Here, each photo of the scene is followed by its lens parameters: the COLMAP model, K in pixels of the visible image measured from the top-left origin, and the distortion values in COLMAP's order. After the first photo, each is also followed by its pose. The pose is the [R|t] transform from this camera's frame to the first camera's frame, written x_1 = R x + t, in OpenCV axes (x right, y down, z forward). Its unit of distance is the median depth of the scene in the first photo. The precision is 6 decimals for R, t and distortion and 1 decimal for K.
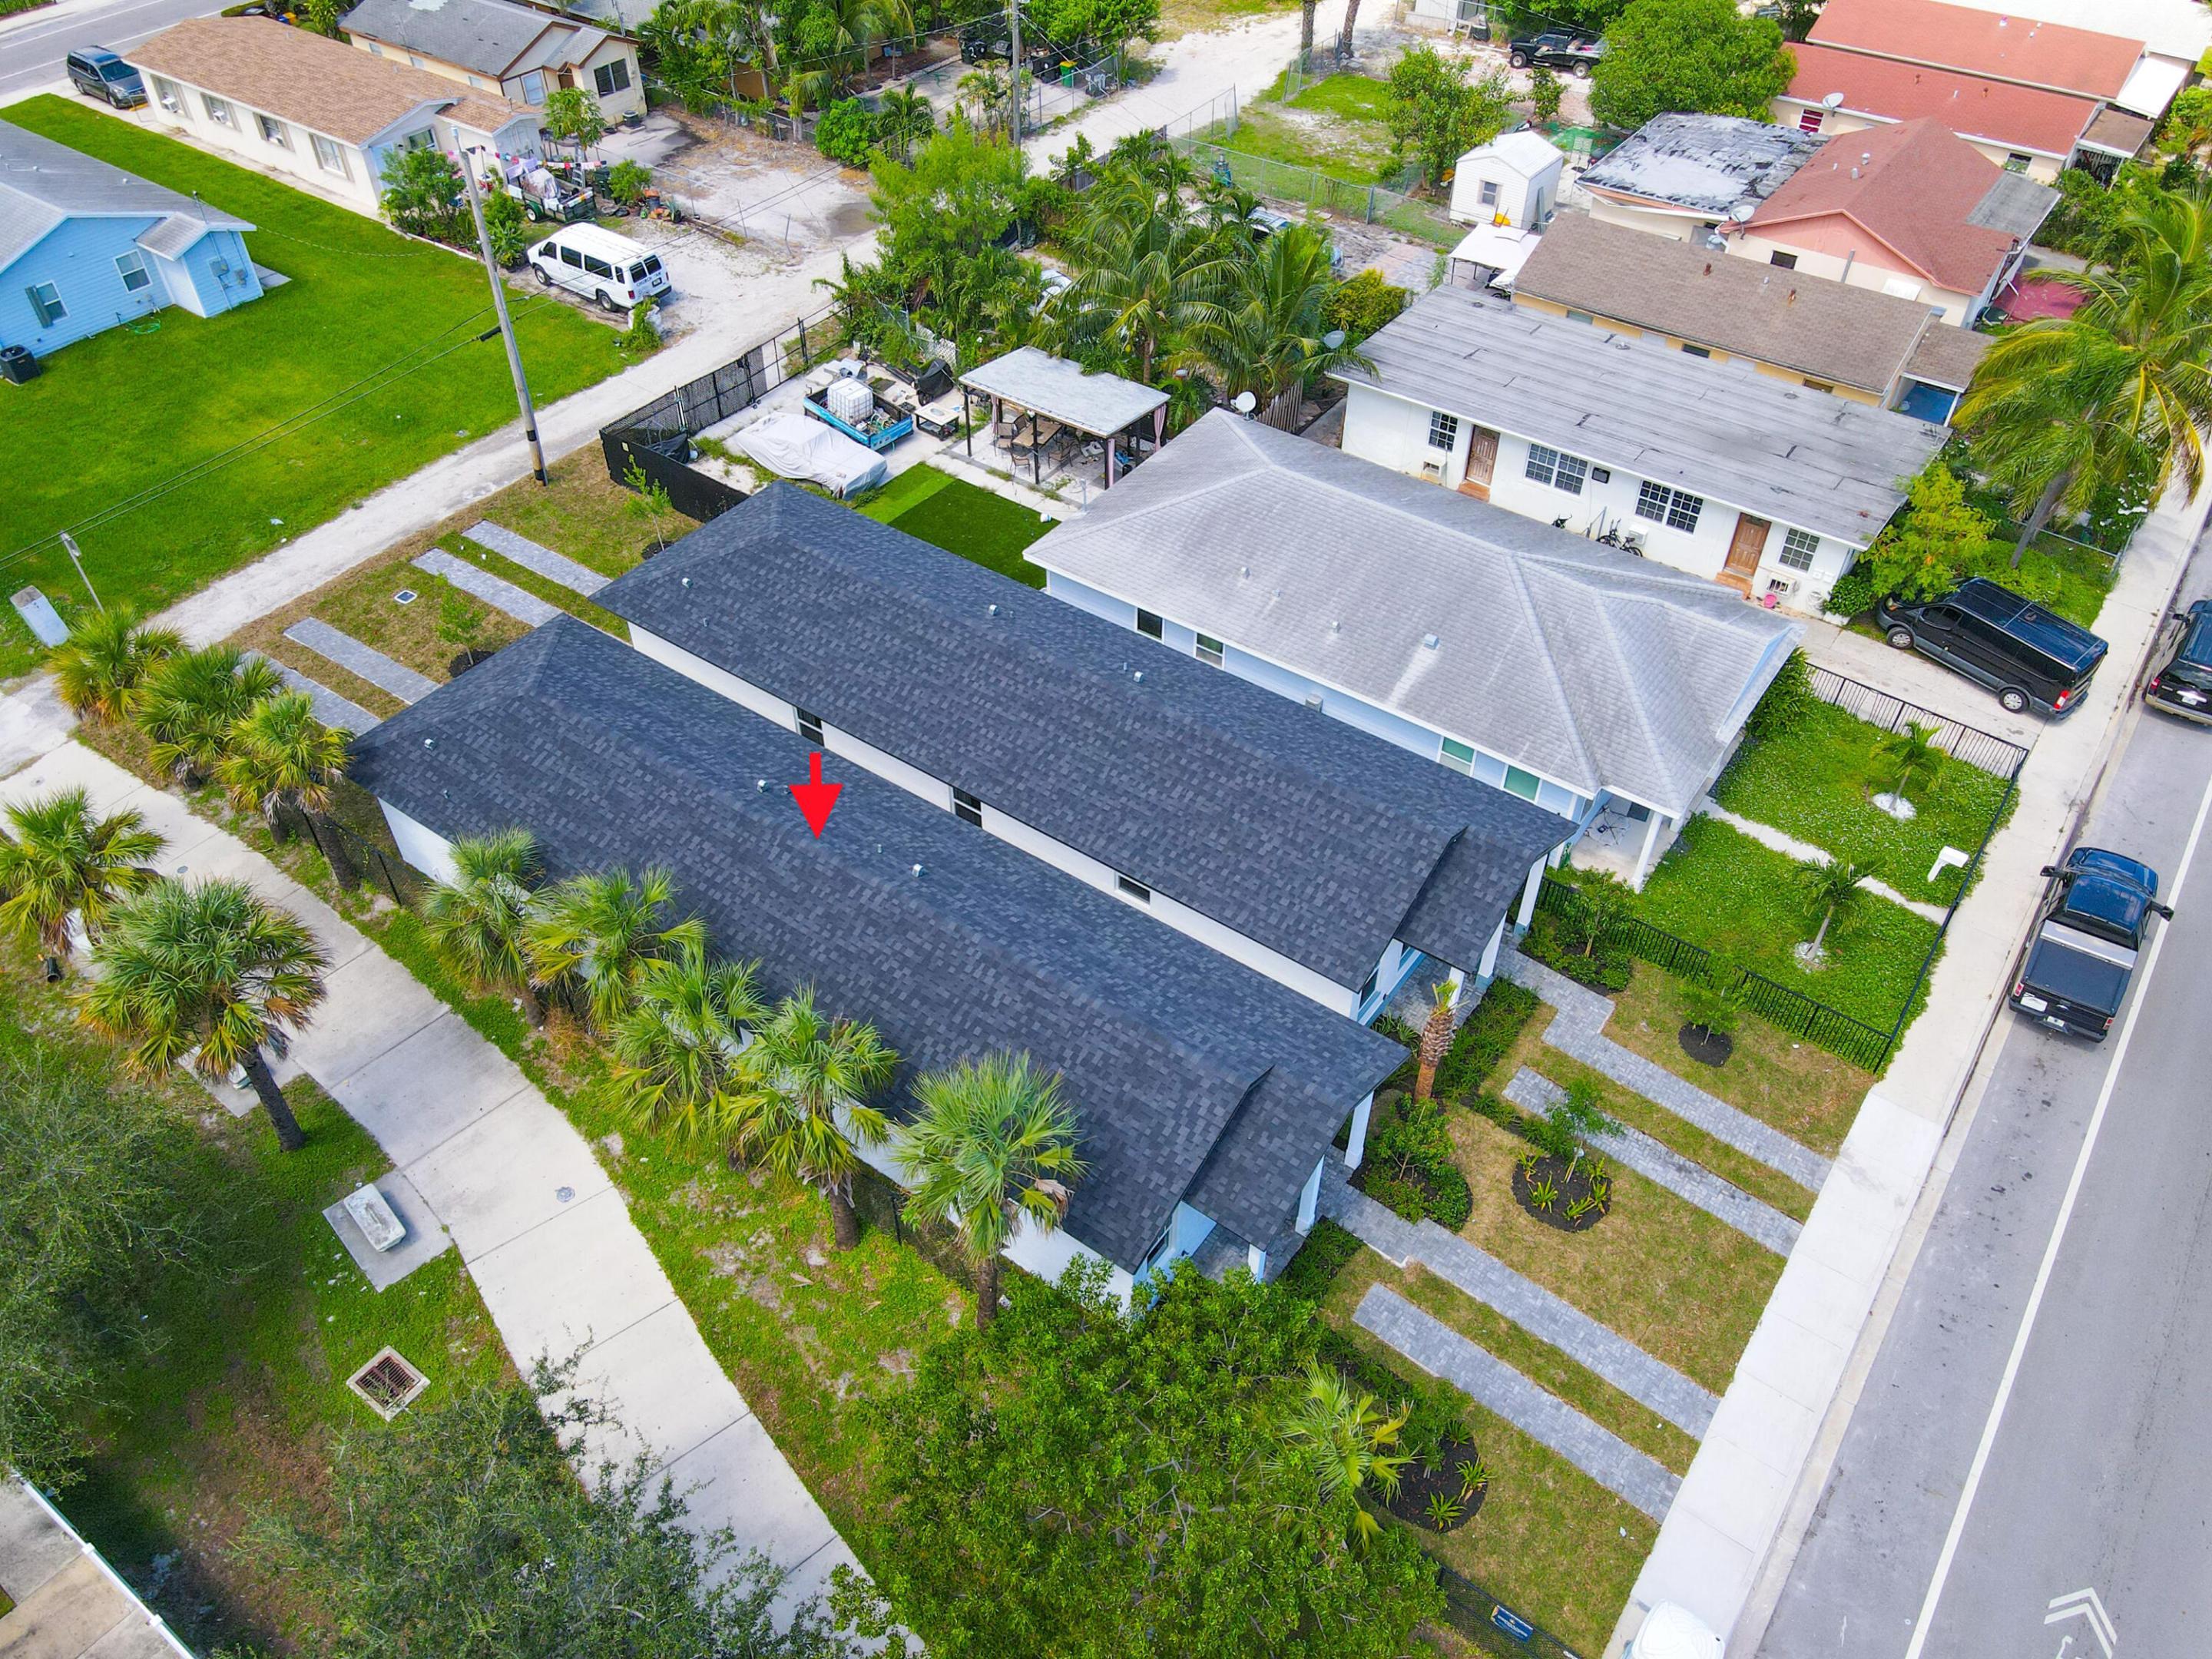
lens RADIAL K [[1635.2, 0, 1106.4], [0, 1635.2, 821.9], [0, 0, 1]] dist [0.011217, 0.013885]
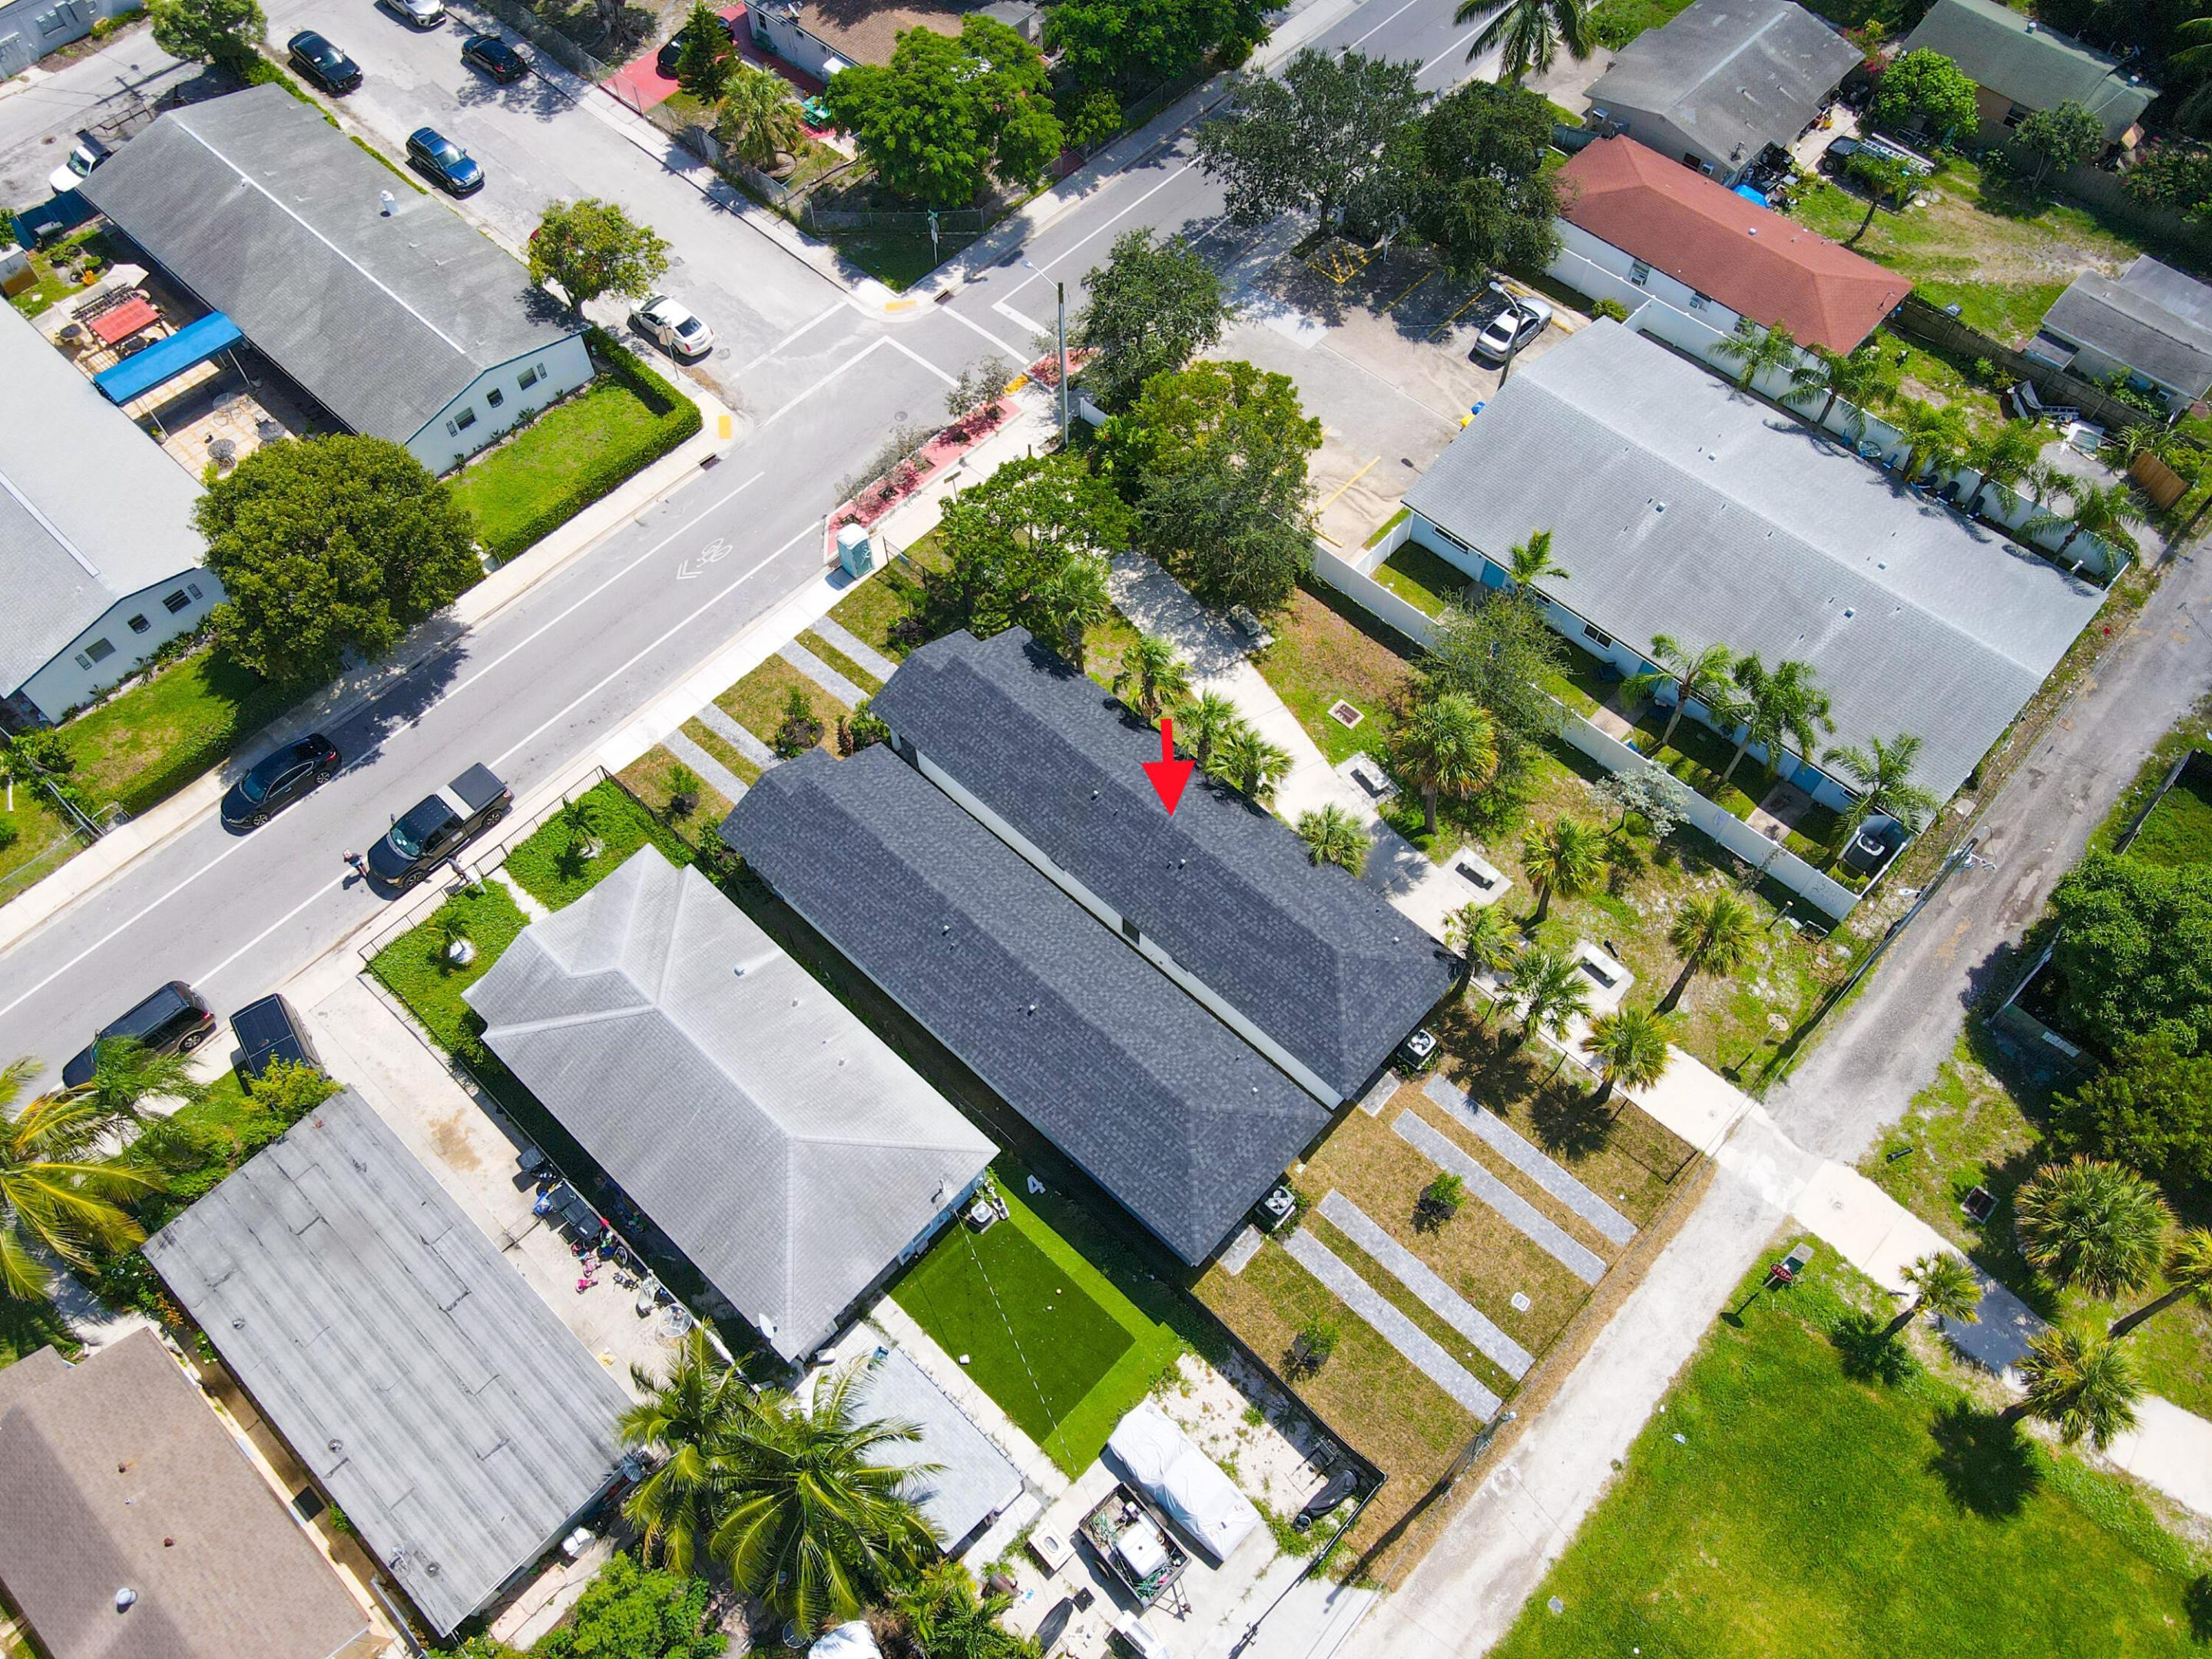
lens RADIAL K [[1627.5, 0, 1103.1], [0, 1627.5, 825.2], [0, 0, 1]] dist [0.001412, 0.023269]
pose [[-0.992187, -0.106637, 0.064758, -0.166414], [0.085774, -0.206121, 0.974760, -1.207234], [-0.090598, 0.972699, 0.213657, 0.437742]]
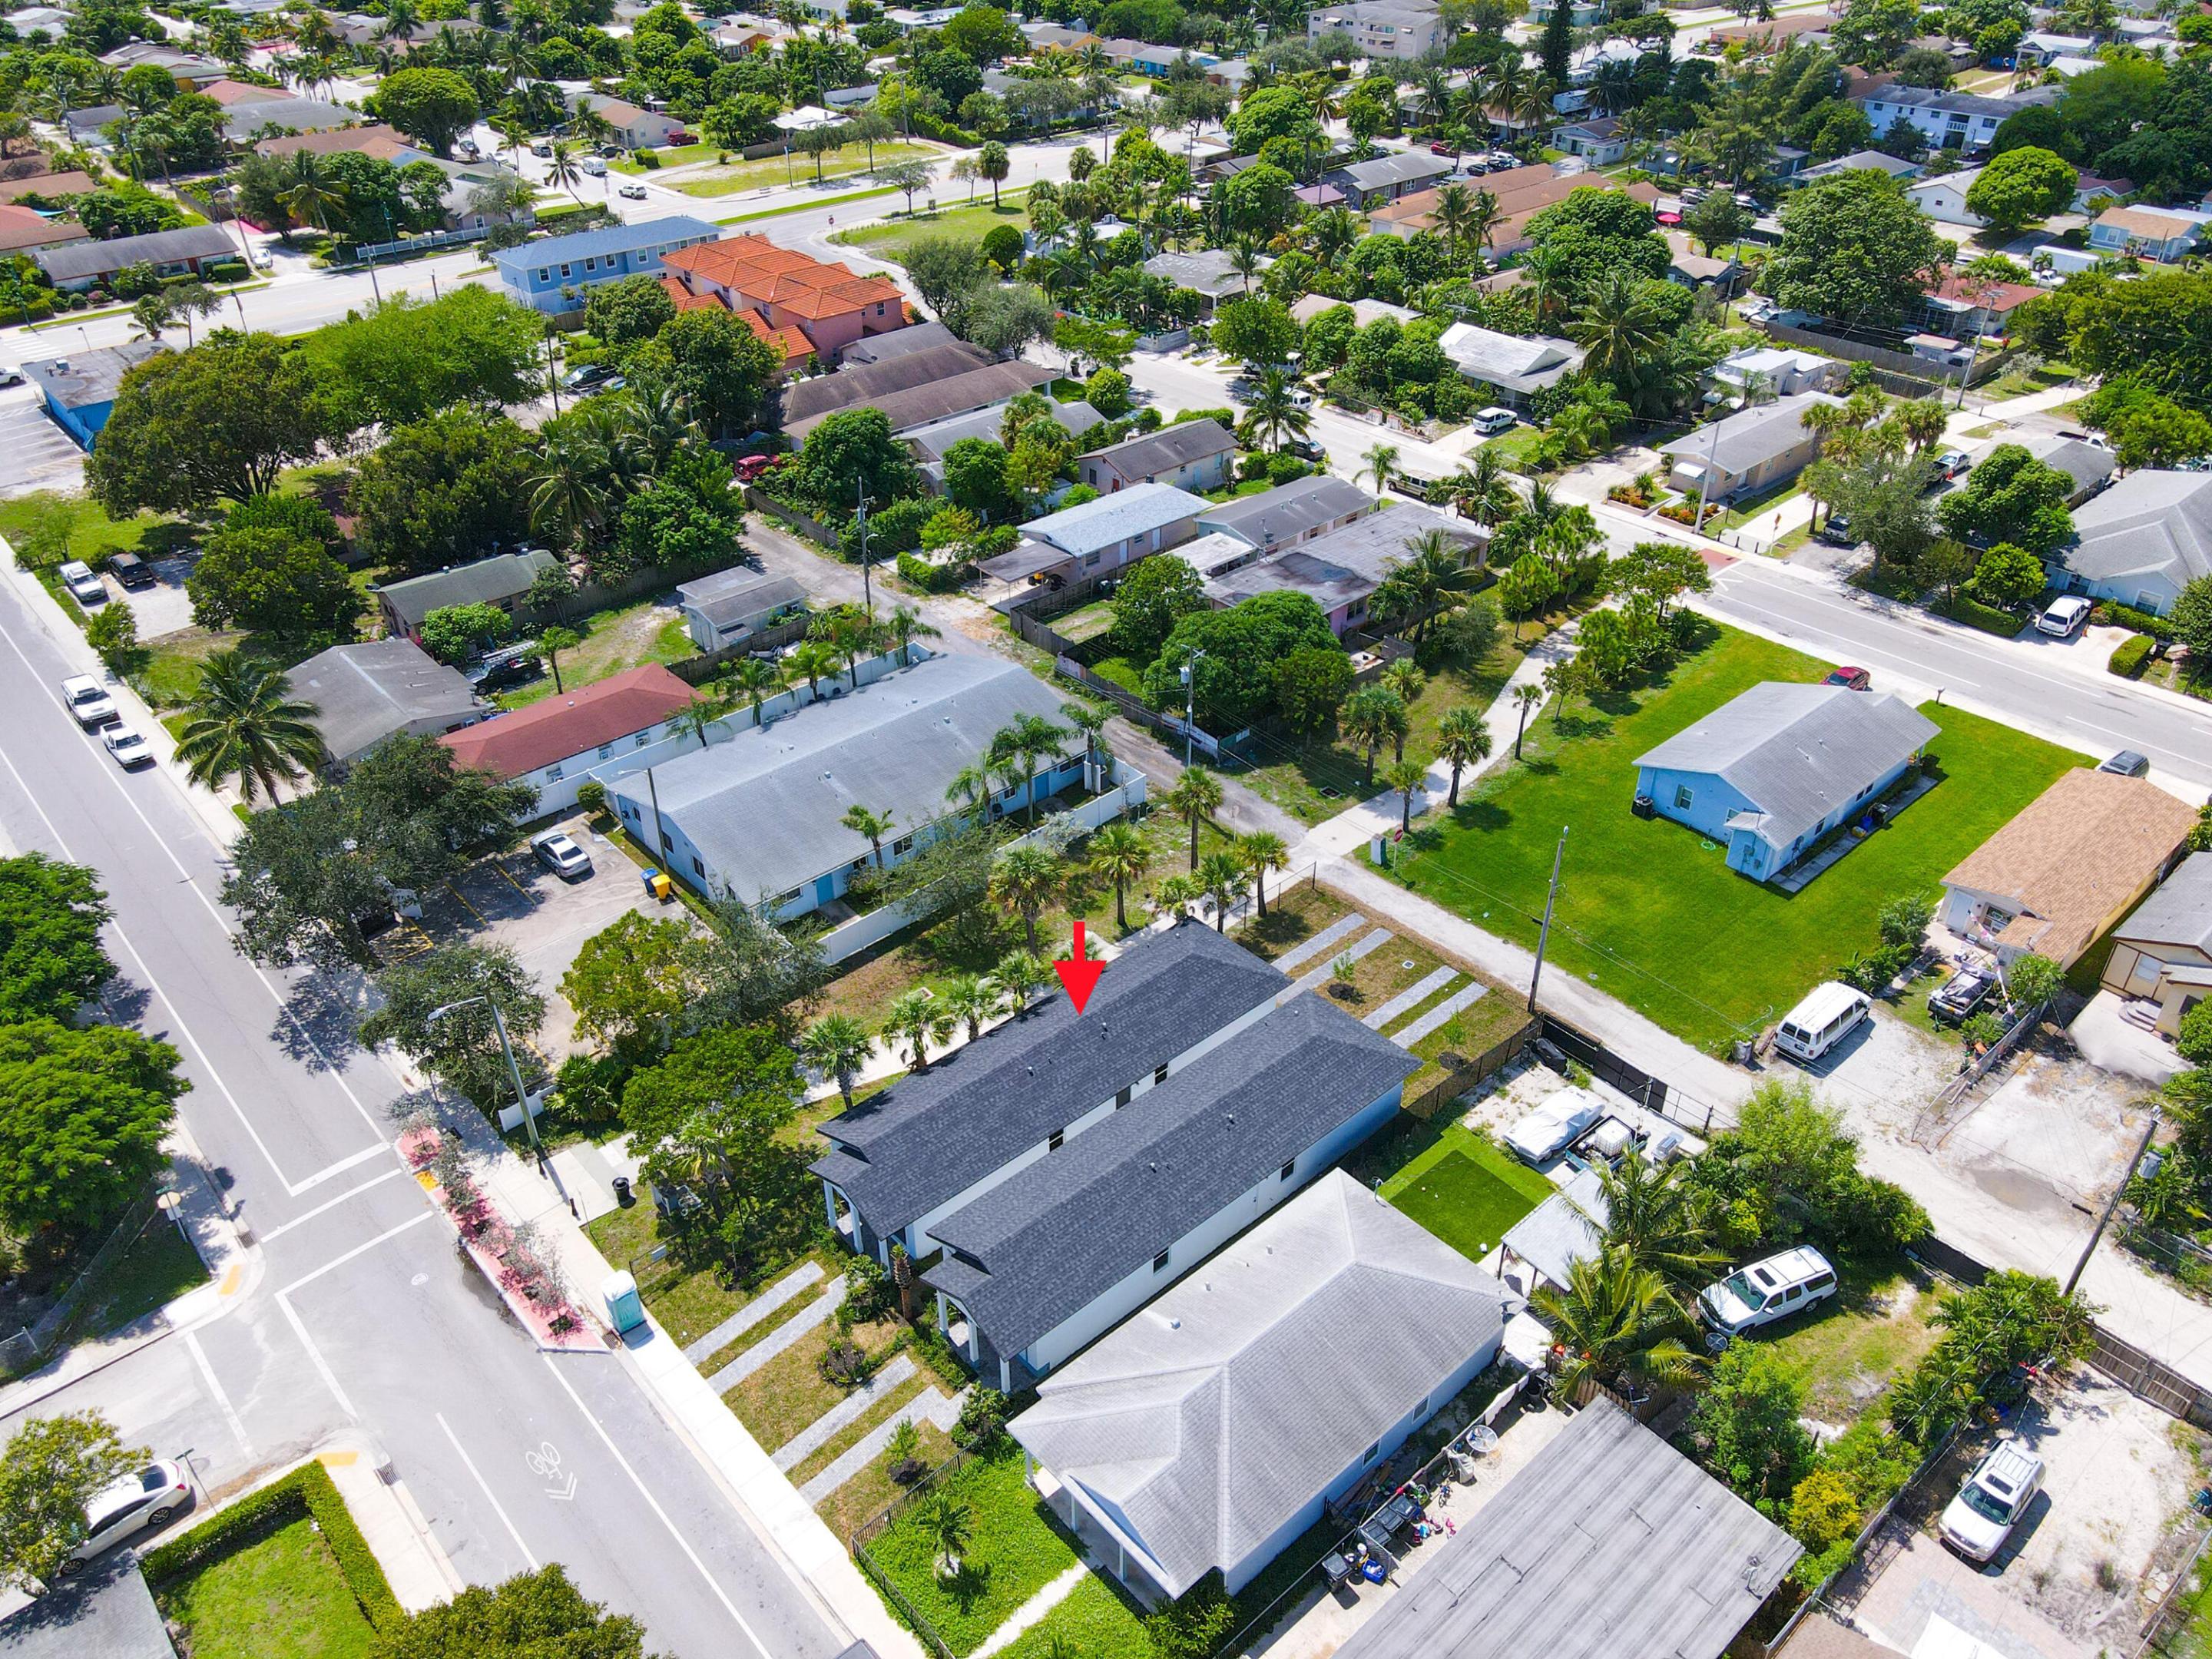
lens RADIAL K [[1627.5, 0, 1103.1], [0, 1627.5, 825.2], [0, 0, 1]] dist [0.001412, 0.023269]
pose [[-0.213439, 0.539727, -0.814333, 0.979981], [-0.666338, 0.529144, 0.525357, -0.905997], [0.714449, 0.654753, 0.246700, 0.225892]]
